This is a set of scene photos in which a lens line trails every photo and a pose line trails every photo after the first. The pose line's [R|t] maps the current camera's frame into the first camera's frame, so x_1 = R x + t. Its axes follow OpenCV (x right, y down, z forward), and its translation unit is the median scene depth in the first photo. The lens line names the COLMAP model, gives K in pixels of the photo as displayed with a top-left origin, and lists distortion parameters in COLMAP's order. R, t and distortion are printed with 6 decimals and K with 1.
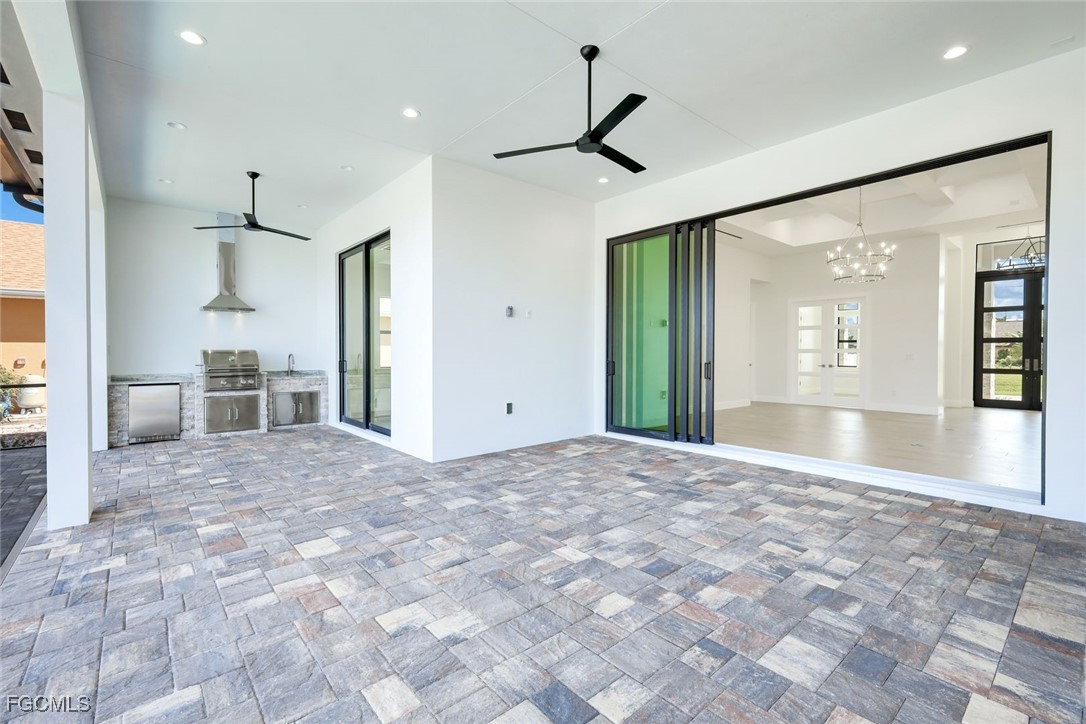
lens RADIAL K [[477.5, 0, 542.7], [0, 477.5, 363.3], [0, 0, 1]] dist [0.006465, -0.000751]
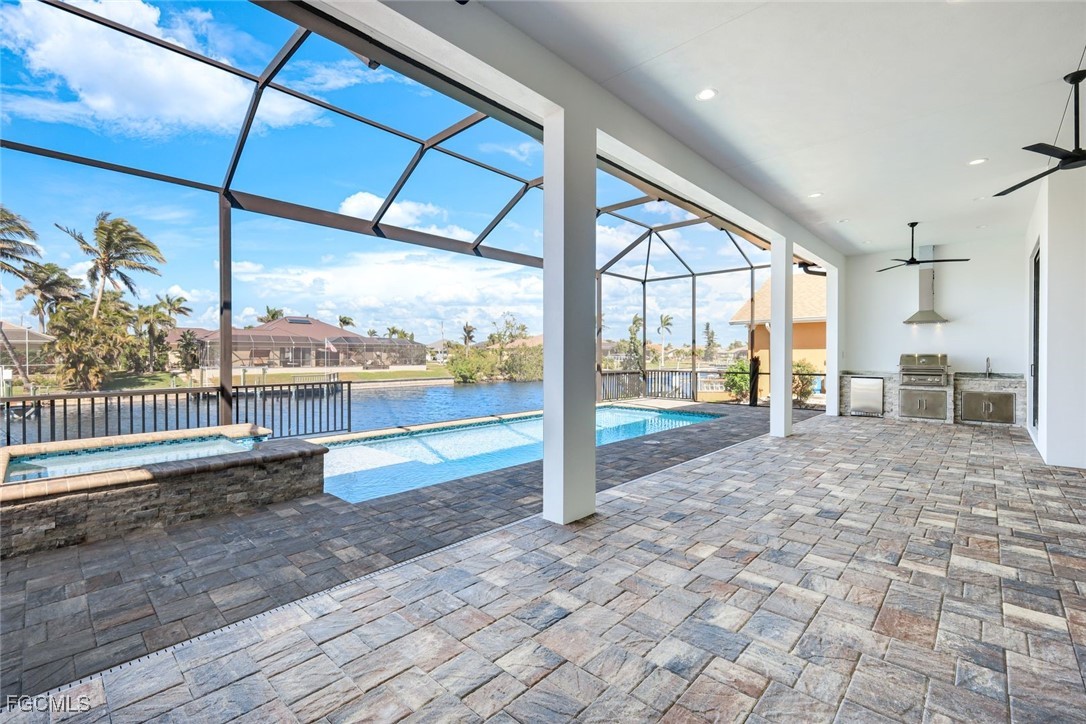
lens RADIAL K [[477.5, 0, 544.0], [0, 477.5, 361.0], [0, 0, 1]] dist [0.006465, -0.000751]
pose [[0.112618, 0.013130, -0.993552, 0.933039], [-0.023920, 0.999659, 0.010499, 0.003146], [0.993350, 0.022584, 0.112893, -0.261786]]
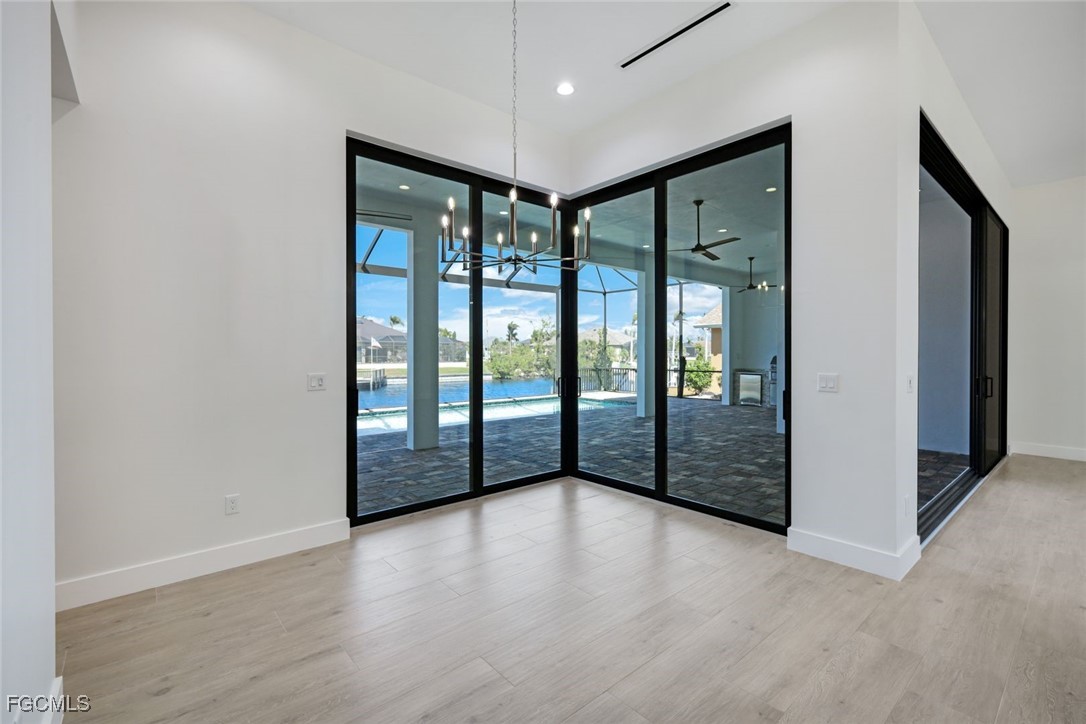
lens RADIAL K [[477.5, 0, 543.1], [0, 477.5, 360.3], [0, 0, 1]] dist [0.006465, -0.000751]
pose [[0.010216, 0.018431, -0.999778, 1.751730], [-0.023668, 0.999554, 0.018185, -0.040941], [0.999668, 0.023477, 0.010648, 0.321916]]
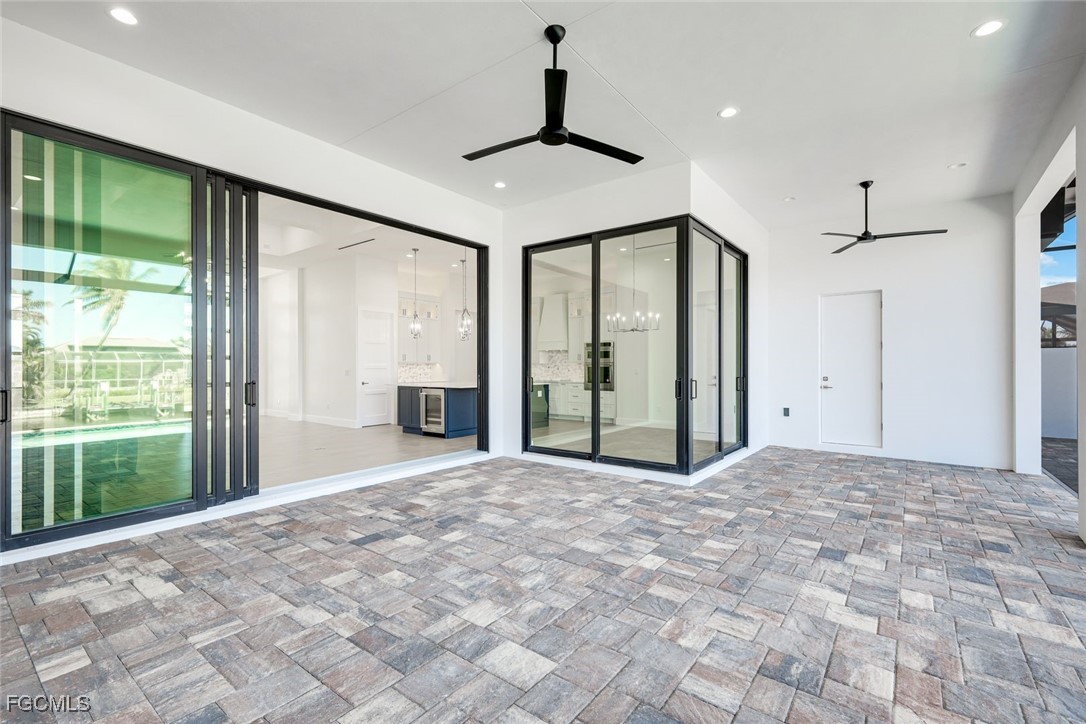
lens RADIAL K [[477.5, 0, 542.6], [0, 477.5, 363.8], [0, 0, 1]] dist [0.006465, -0.000751]
pose [[-0.201699, 0.008536, 0.979410, -0.704009], [0.023870, 0.999708, -0.003797, -0.025229], [-0.979157, 0.022613, -0.201843, 1.102315]]
